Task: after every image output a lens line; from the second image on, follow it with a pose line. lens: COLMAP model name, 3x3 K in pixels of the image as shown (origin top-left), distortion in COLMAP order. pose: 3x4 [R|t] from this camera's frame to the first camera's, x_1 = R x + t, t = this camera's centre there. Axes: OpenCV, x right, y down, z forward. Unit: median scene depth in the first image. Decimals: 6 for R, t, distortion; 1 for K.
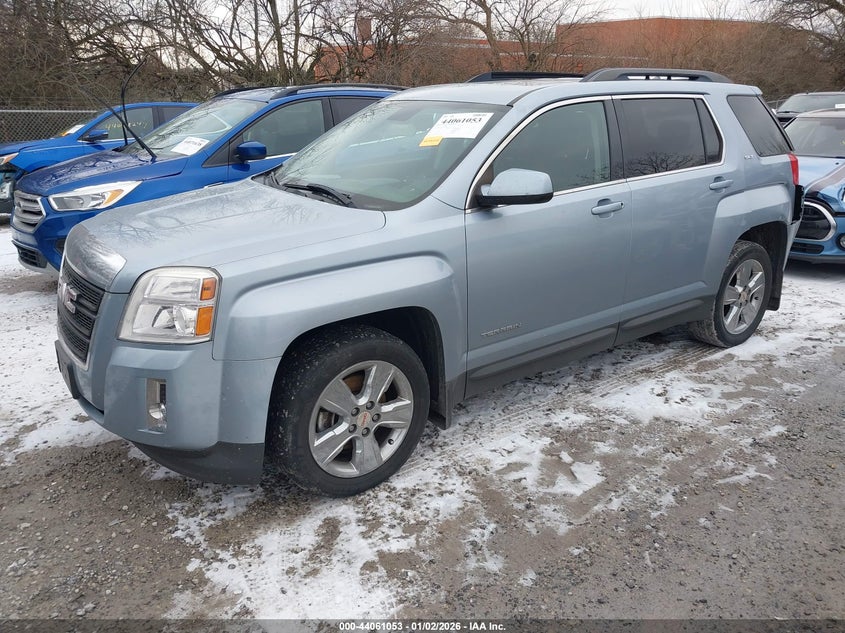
lens RADIAL K [[637.2, 0, 422.5], [0, 637.2, 316.5], [0, 0, 1]] dist [0.003510, 0.001662]
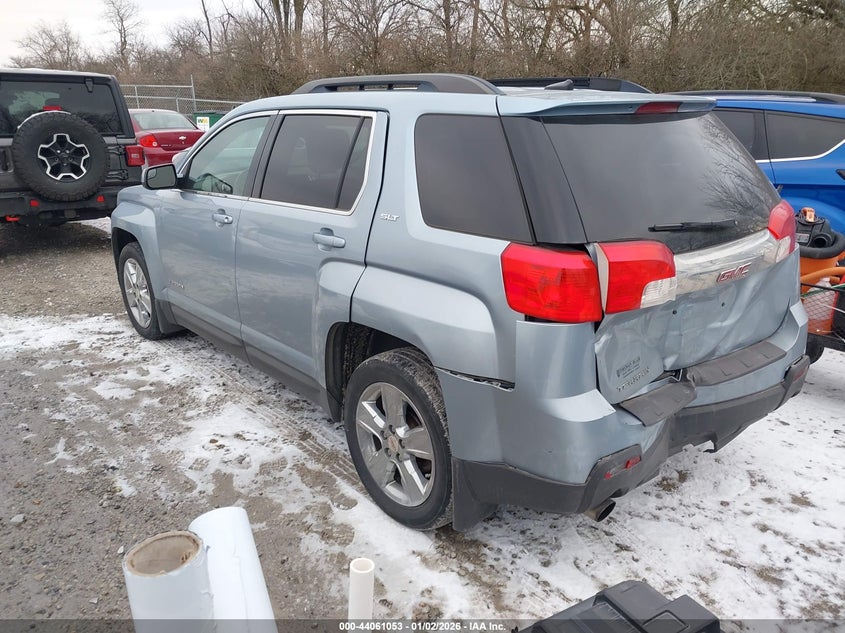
lens RADIAL K [[637.2, 0, 422.5], [0, 637.2, 316.5], [0, 0, 1]] dist [0.003510, 0.001662]
pose [[0.115380, 0.323178, -0.939278, 1.500172], [-0.321414, 0.906869, 0.272545, -0.457256], [0.939883, 0.270451, 0.208508, 1.255538]]
